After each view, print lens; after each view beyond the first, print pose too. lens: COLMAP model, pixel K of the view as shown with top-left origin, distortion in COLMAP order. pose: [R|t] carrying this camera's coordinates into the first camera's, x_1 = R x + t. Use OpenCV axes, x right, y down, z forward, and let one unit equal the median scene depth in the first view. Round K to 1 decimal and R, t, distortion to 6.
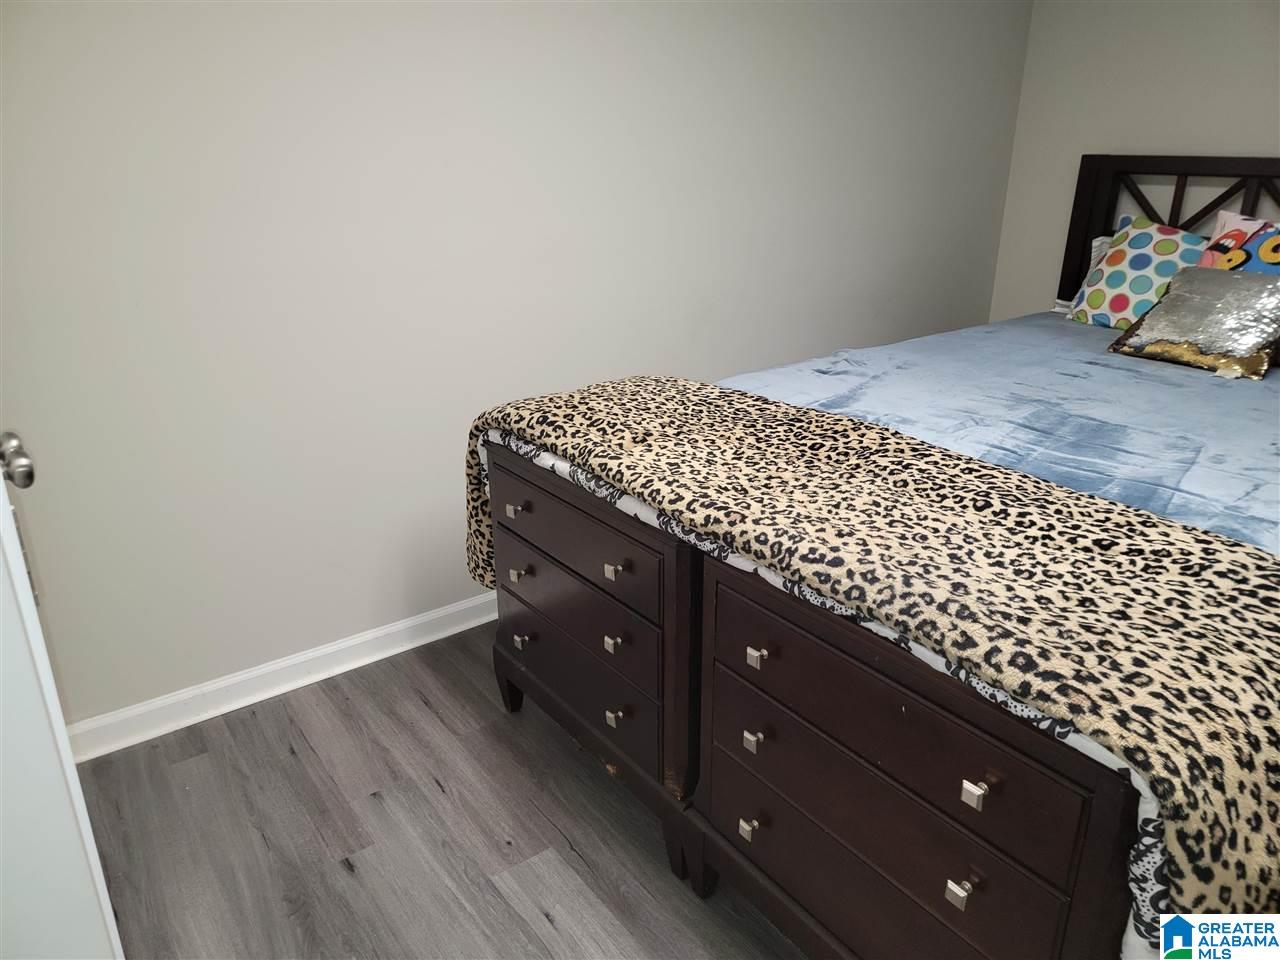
lens RADIAL K [[886.8, 0, 644.6], [0, 886.8, 474.4], [0, 0, 1]] dist [0.080159, -0.070892]
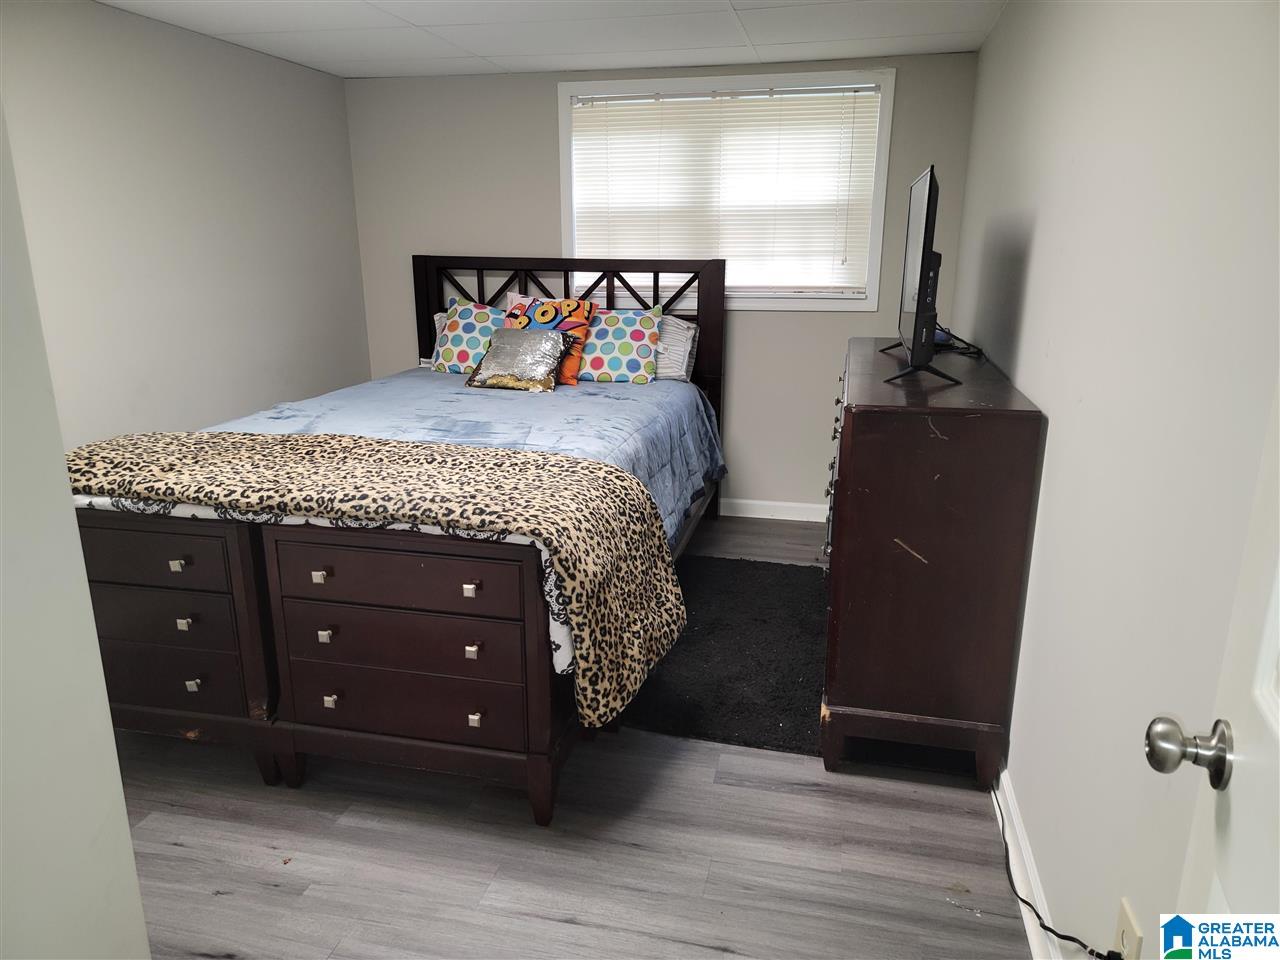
lens RADIAL K [[886.8, 0, 643.3], [0, 886.8, 489.8], [0, 0, 1]] dist [0.080159, -0.070892]
pose [[0.764093, -0.169675, 0.622392, -0.355311], [0.219351, 0.975640, -0.003314, 0.173825], [-0.606669, 0.139055, 0.782699, -0.523973]]
